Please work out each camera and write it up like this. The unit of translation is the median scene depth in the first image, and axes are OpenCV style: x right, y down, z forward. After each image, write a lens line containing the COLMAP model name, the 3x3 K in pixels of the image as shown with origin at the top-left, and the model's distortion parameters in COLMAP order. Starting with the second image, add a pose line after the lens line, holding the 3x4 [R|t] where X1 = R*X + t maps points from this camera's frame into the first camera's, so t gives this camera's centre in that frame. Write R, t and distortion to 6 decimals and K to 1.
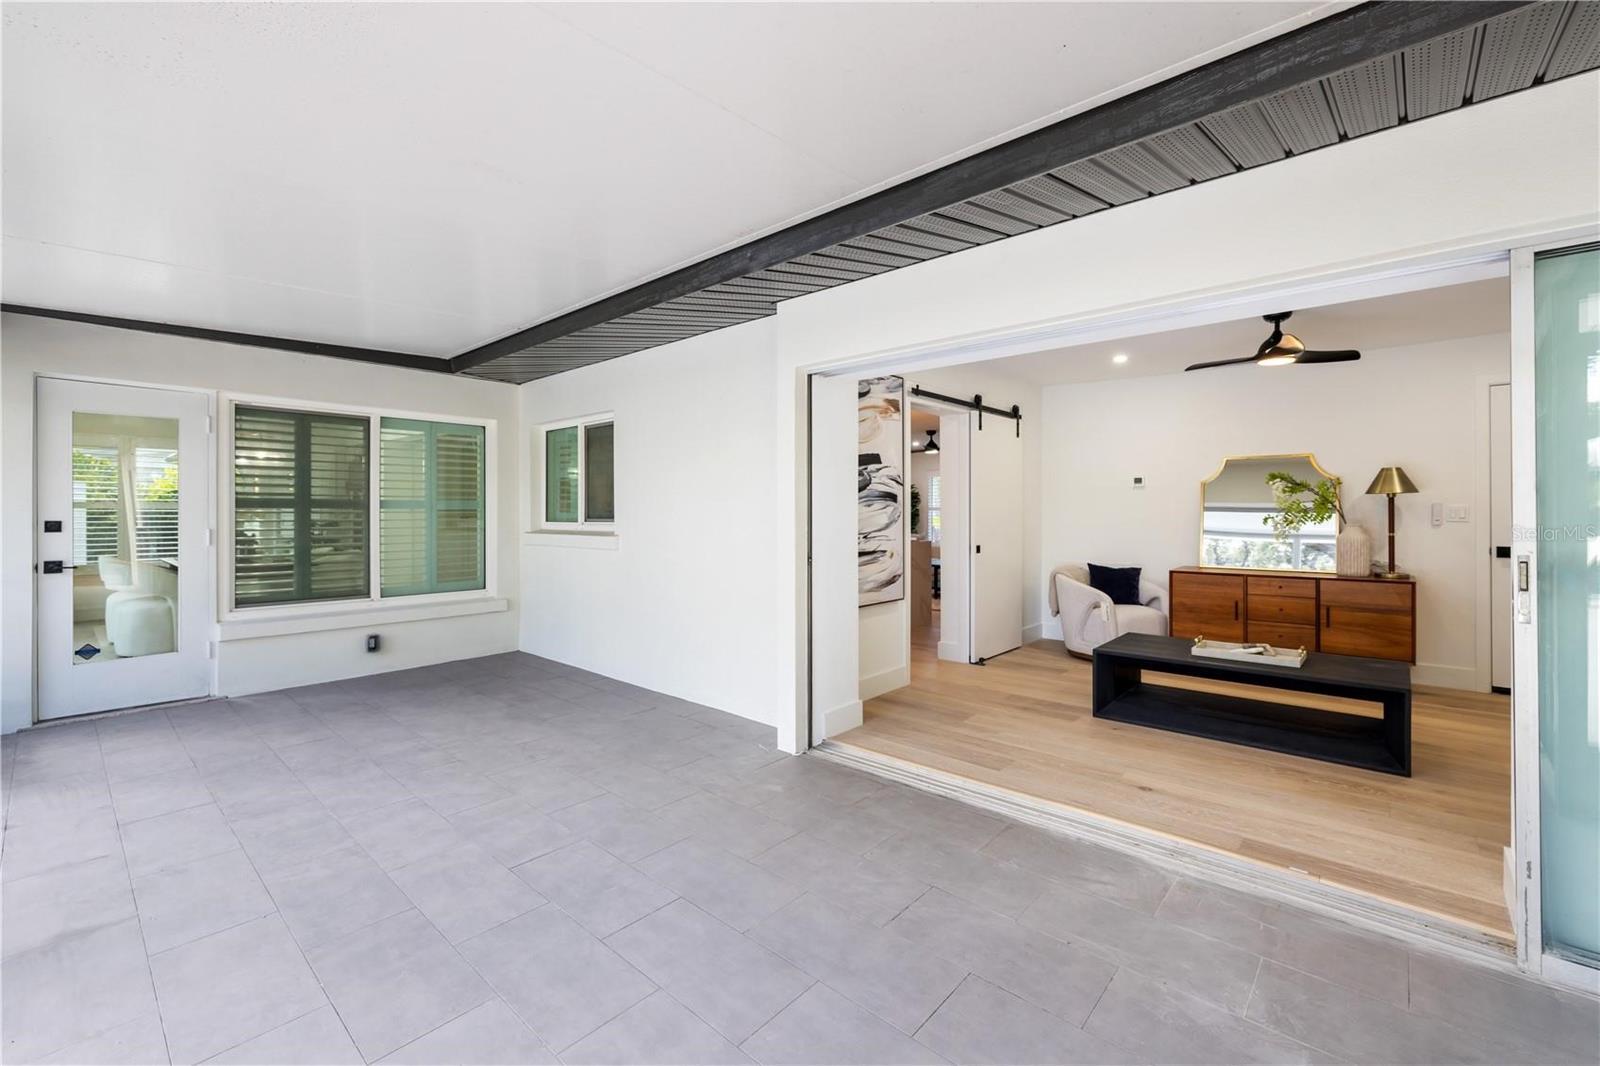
lens RADIAL K [[674.8, 0, 799.7], [0, 674.8, 514.2], [0, 0, 1]] dist [0.000728, 0.000177]
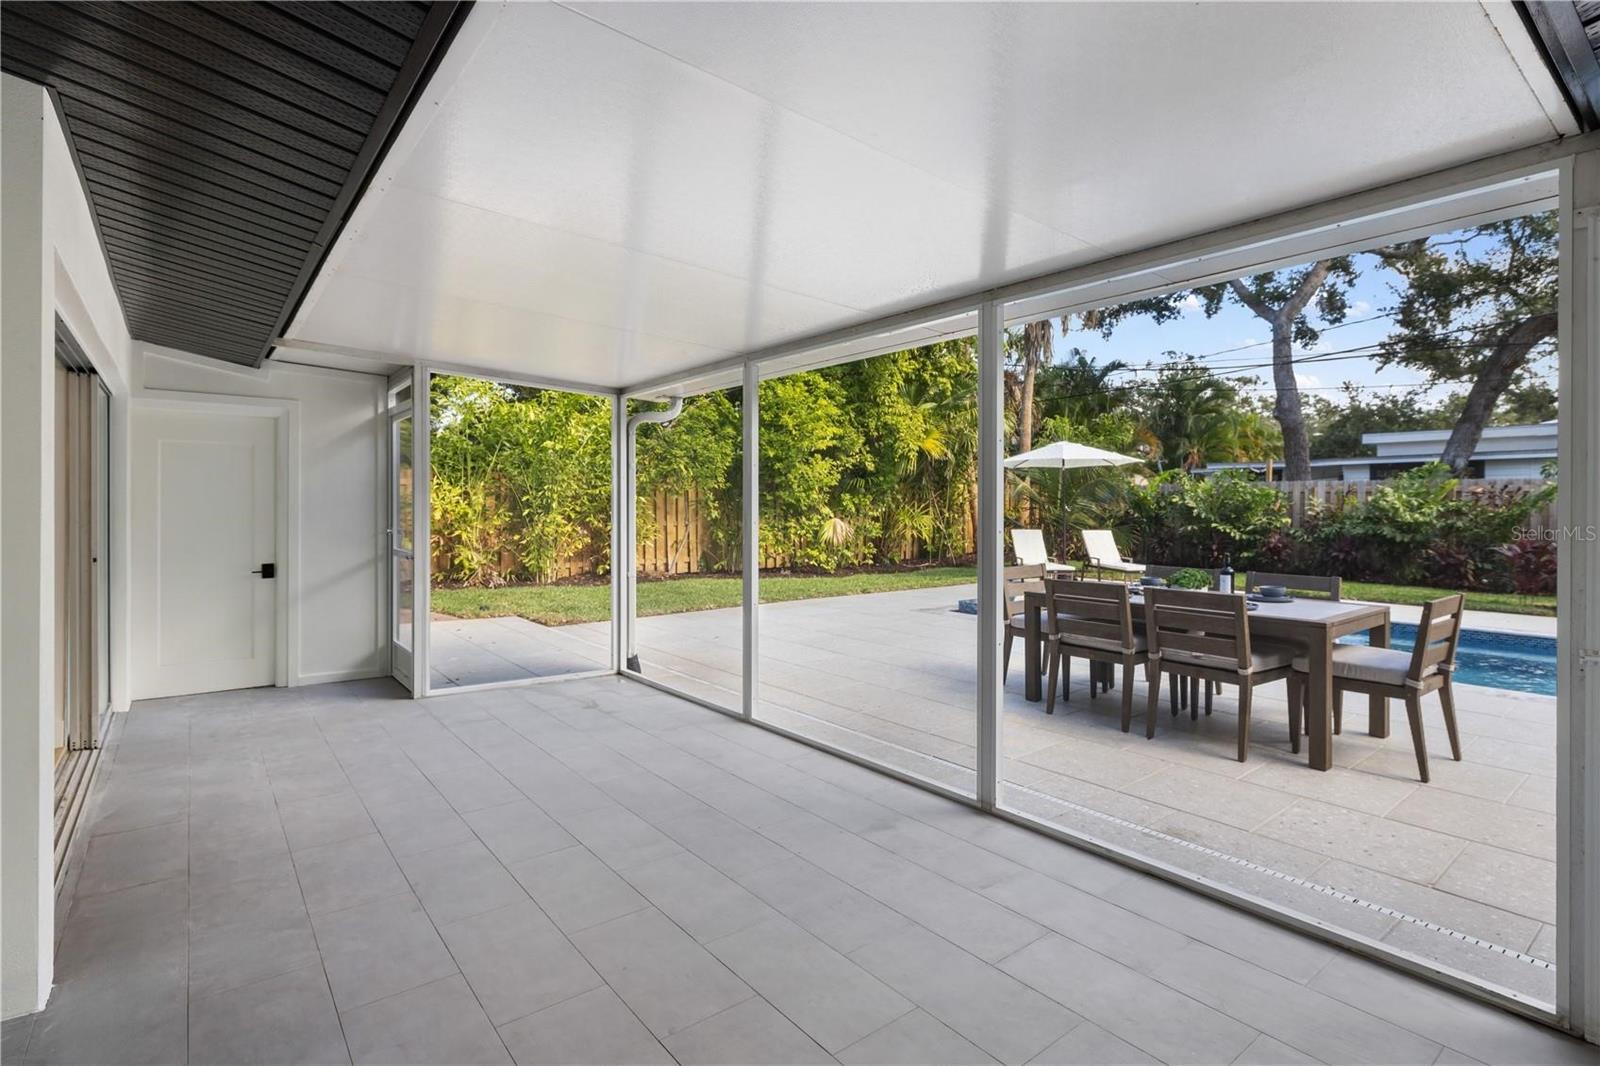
lens RADIAL K [[784.1, 0, 802.0], [0, 784.1, 512.9], [0, 0, 1]] dist [0.000395, 0.000073]
pose [[-0.984442, -0.005370, 0.175629, -1.012382], [-0.005128, 0.999985, 0.001831, -0.016556], [-0.175637, 0.000901, -0.984455, 2.211742]]
